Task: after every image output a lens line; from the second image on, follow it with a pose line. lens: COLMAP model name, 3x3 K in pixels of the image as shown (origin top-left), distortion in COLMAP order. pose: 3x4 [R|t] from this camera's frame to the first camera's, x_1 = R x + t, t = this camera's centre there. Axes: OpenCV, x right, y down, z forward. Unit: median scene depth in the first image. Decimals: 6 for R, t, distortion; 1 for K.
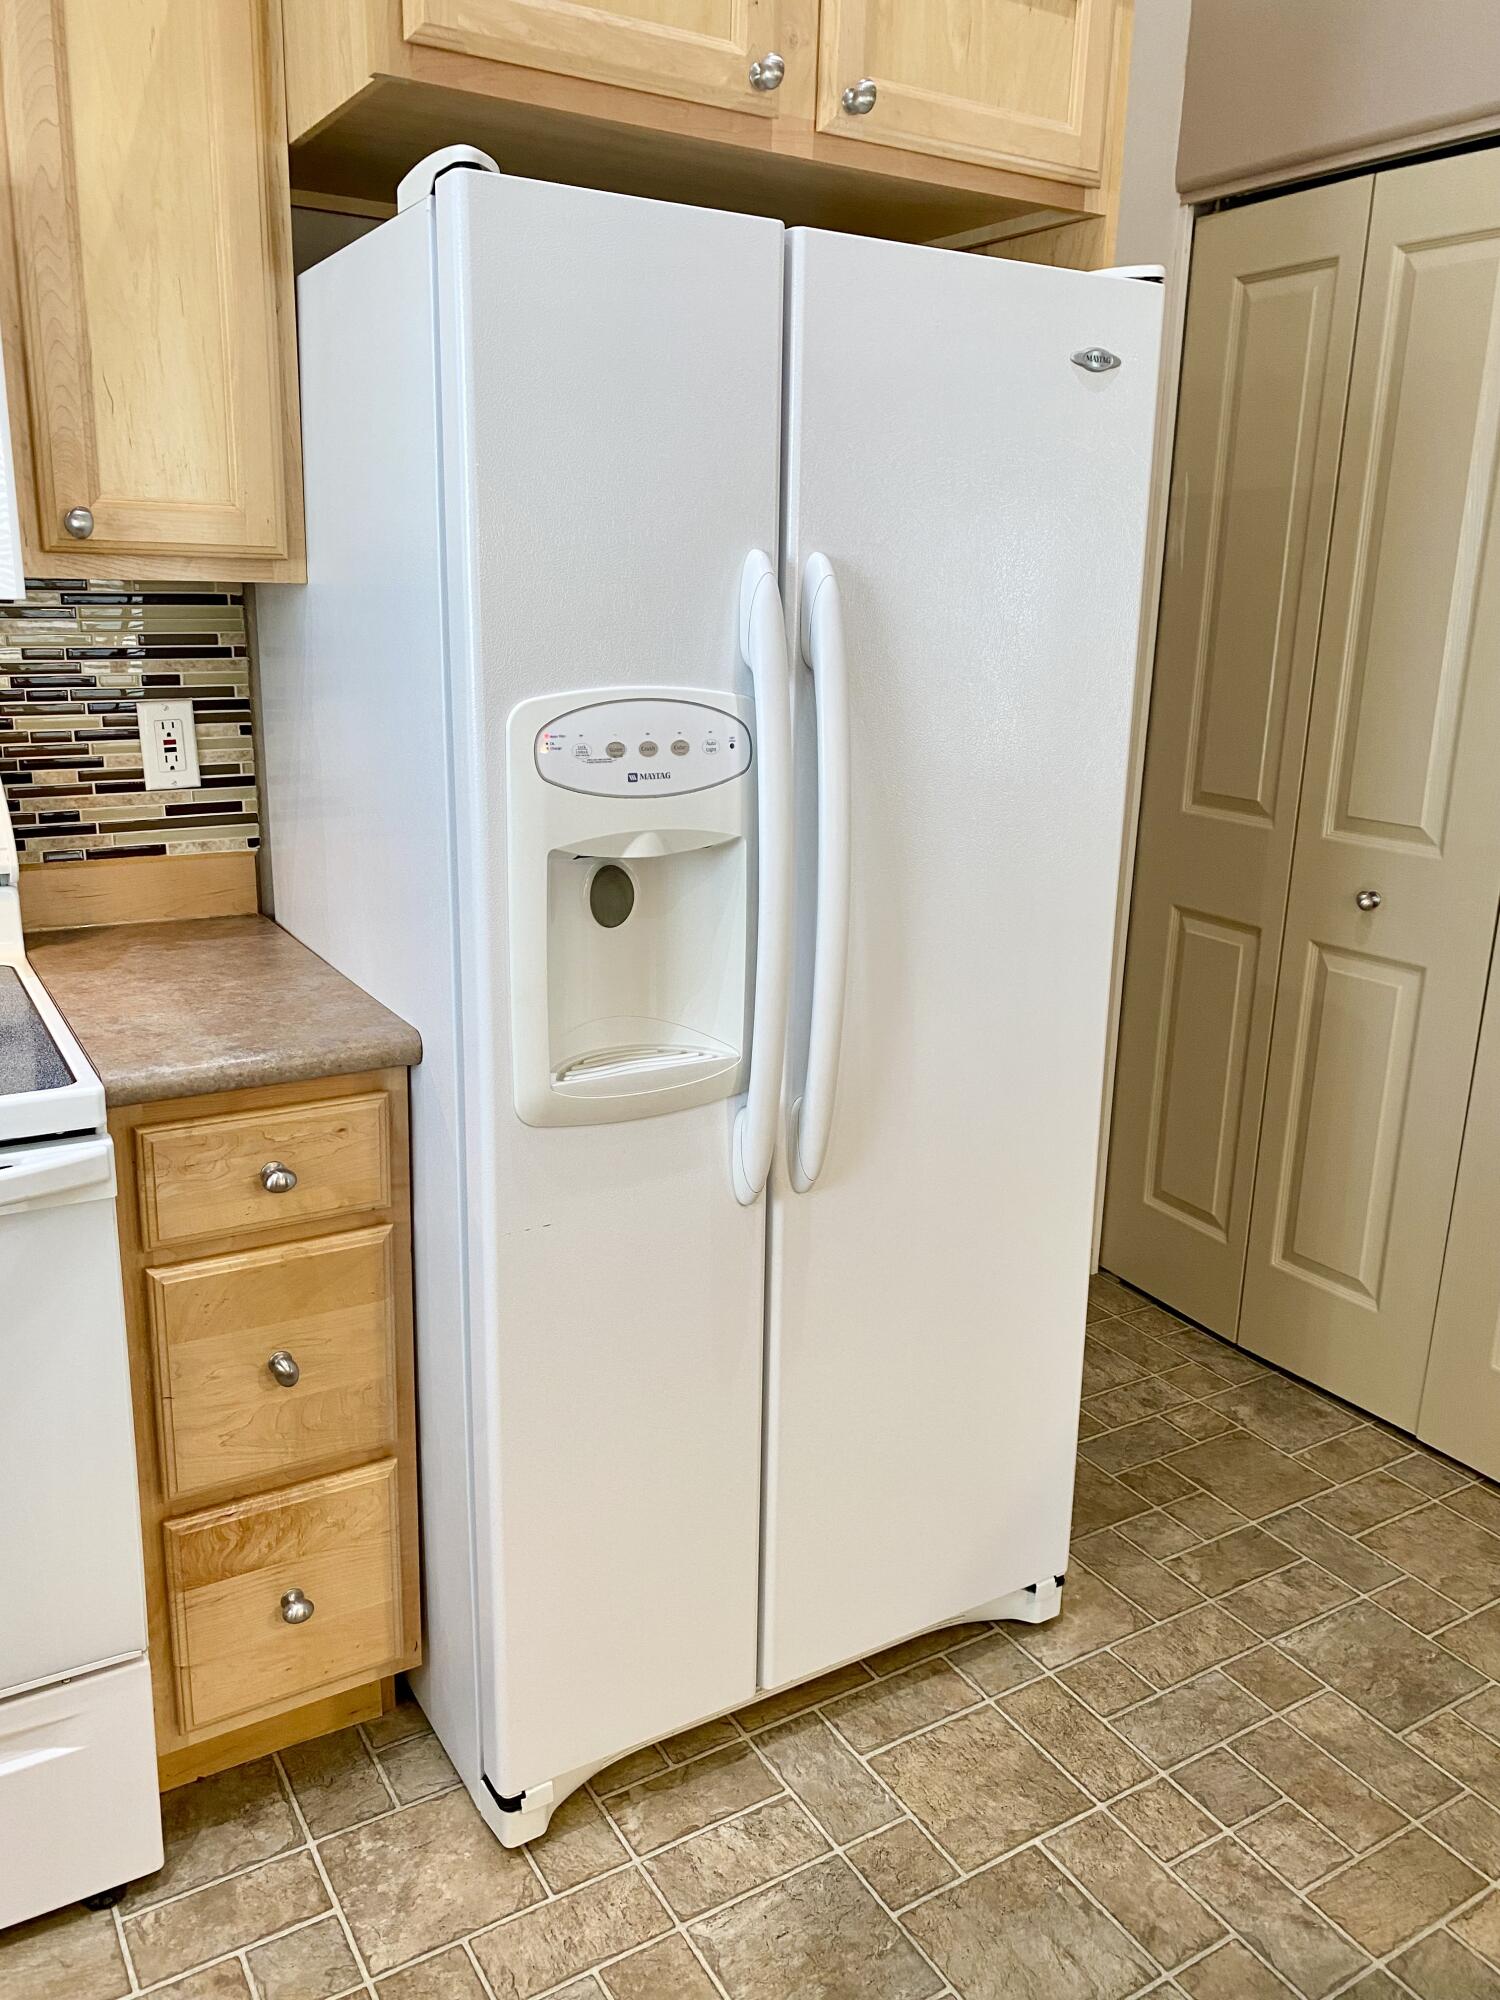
lens RADIAL K [[1539.6, 0, 751.7], [0, 1539.6, 983.8], [0, 0, 1]] dist [0.003361, -0.000093]
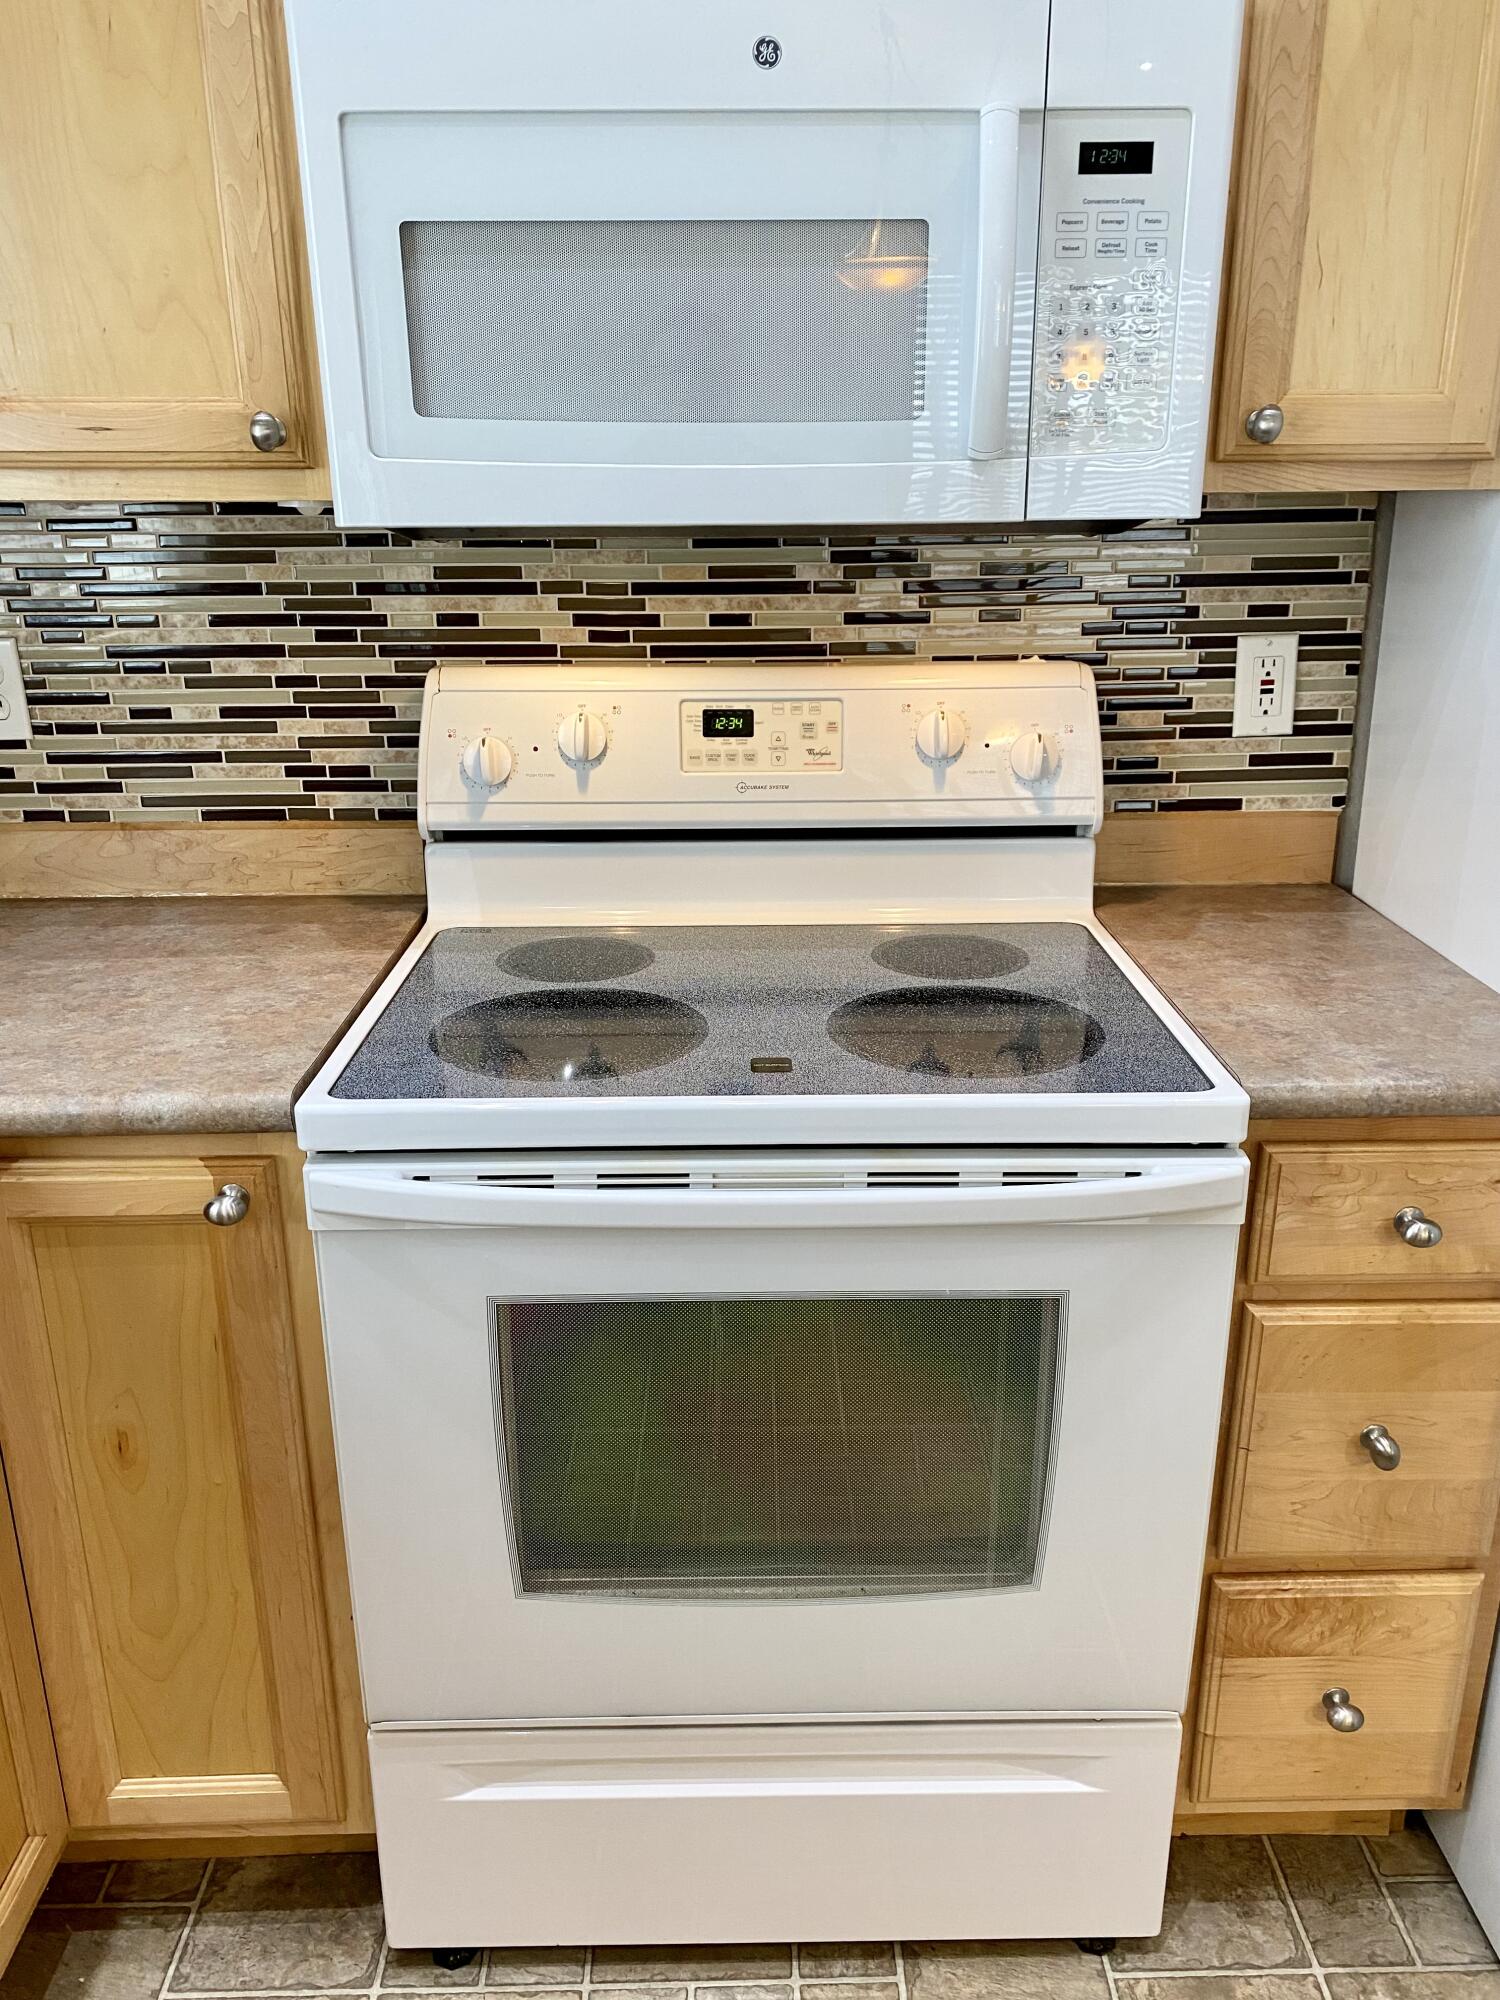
lens RADIAL K [[1531.0, 0, 747.5], [0, 1531.0, 1015.5], [0, 0, 1]] dist [0.005943, -0.007834]
pose [[0.857468, 0.132034, -0.497308, -0.209332], [-0.098861, 0.990784, 0.092593, -0.024931], [0.504951, -0.030231, 0.862619, 0.111924]]
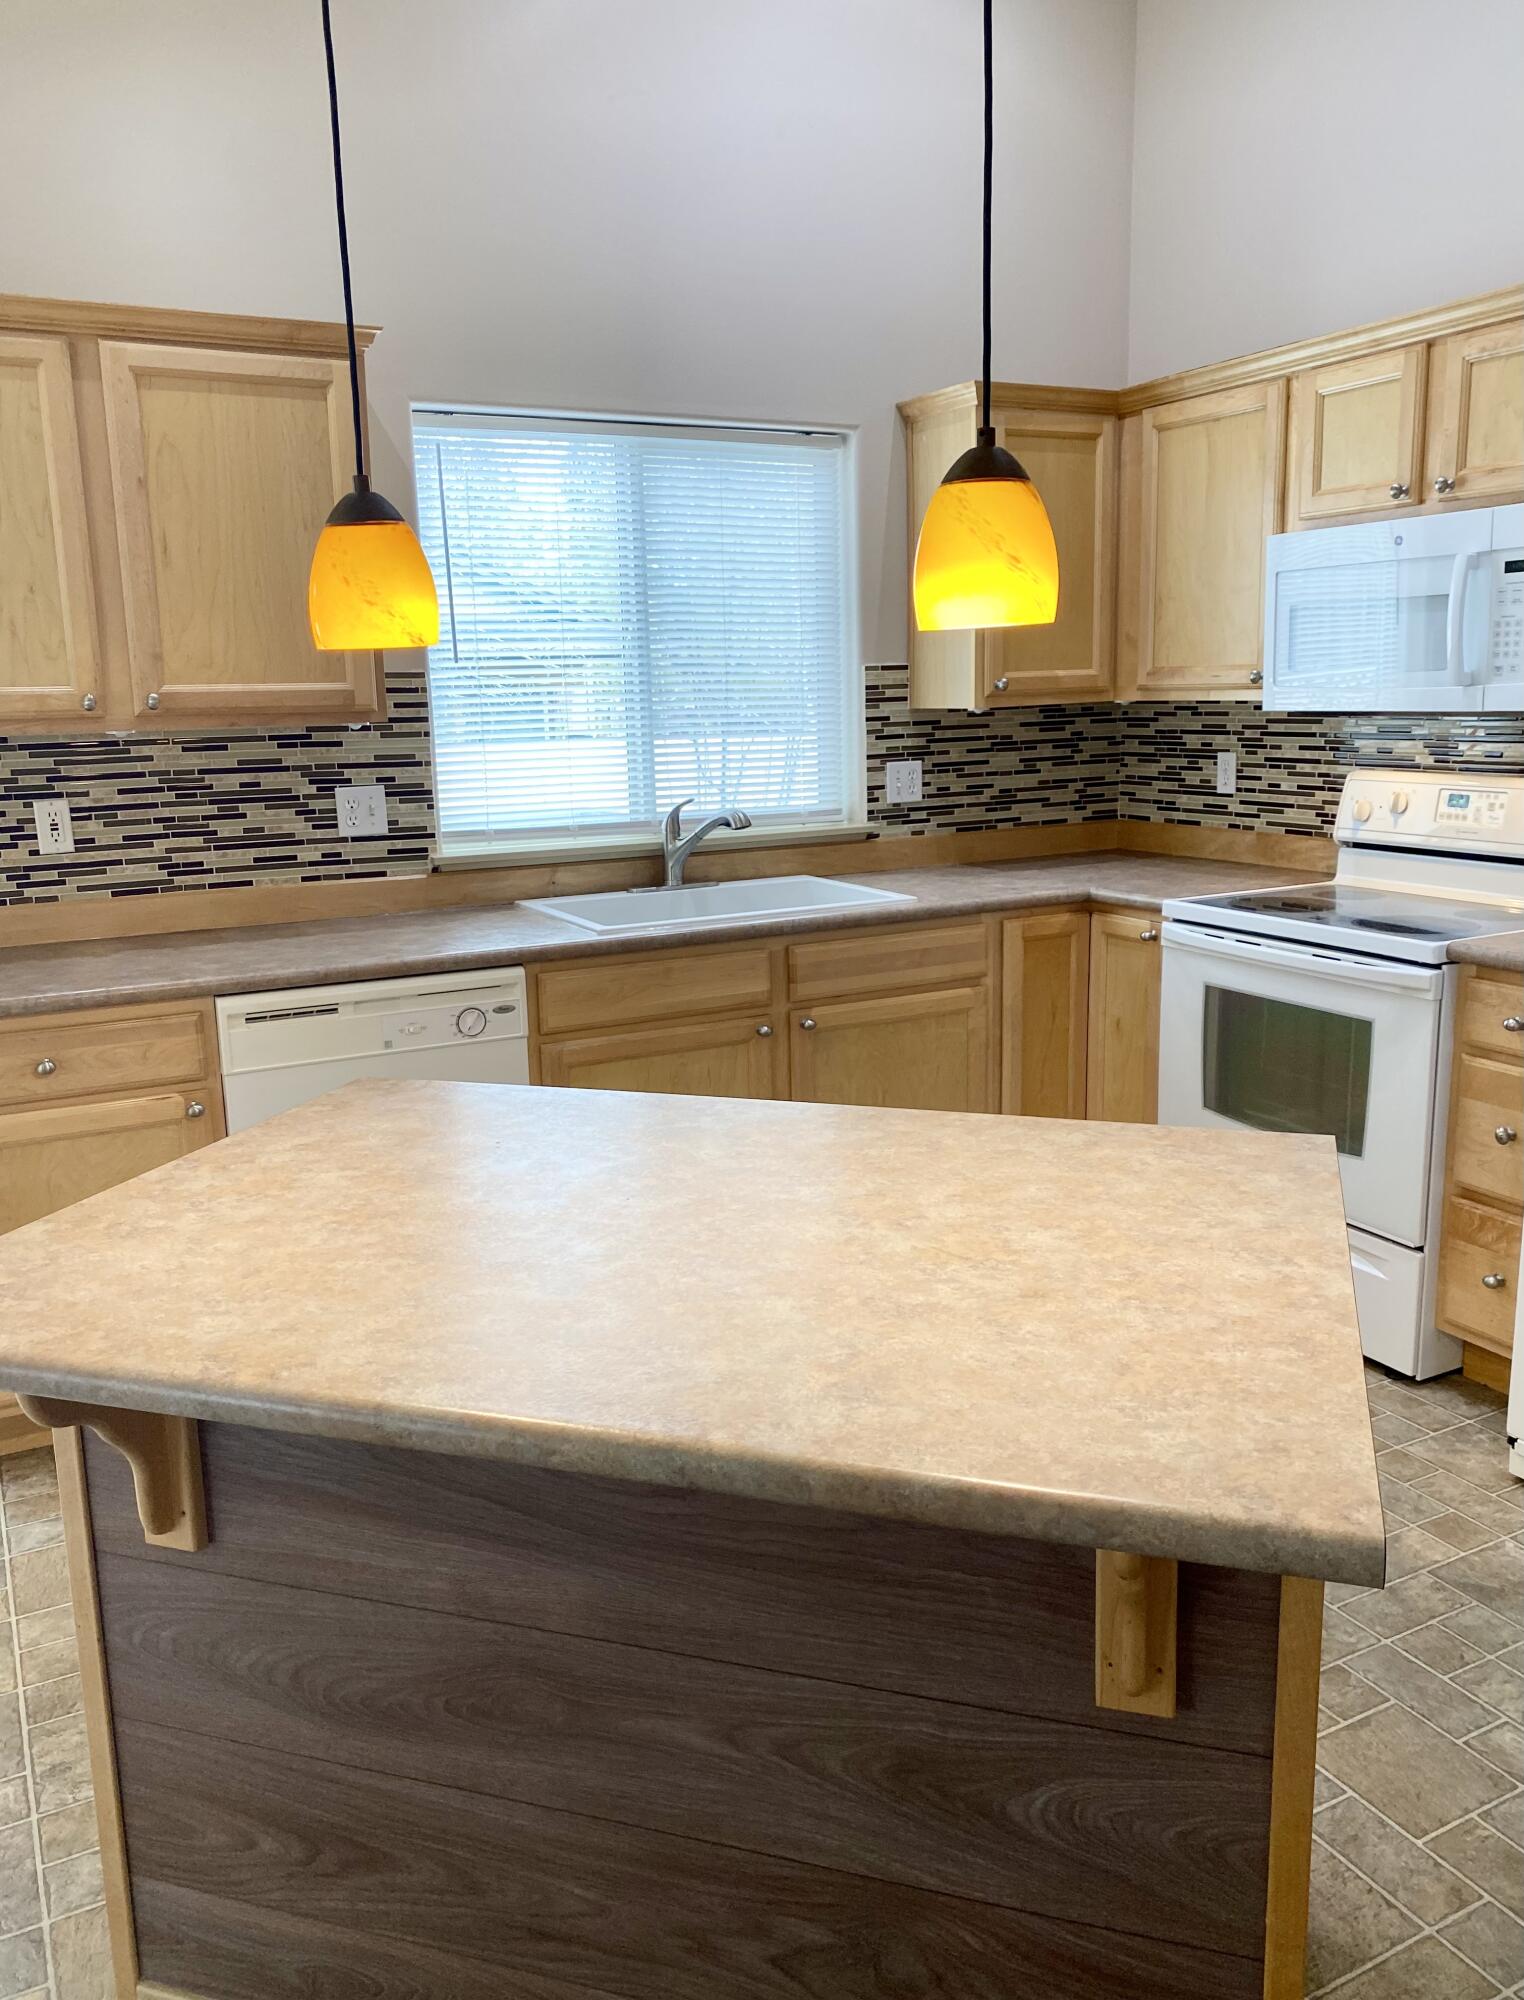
lens RADIAL K [[1521.5, 0, 766.6], [0, 1521.5, 994.2], [0, 0, 1]] dist [0.137661, -0.248887]
pose [[-0.067452, 0.170135, -0.983110, 1.447914], [-0.233857, 0.955208, 0.181351, -0.030786], [0.969928, 0.242140, -0.024644, 0.169335]]
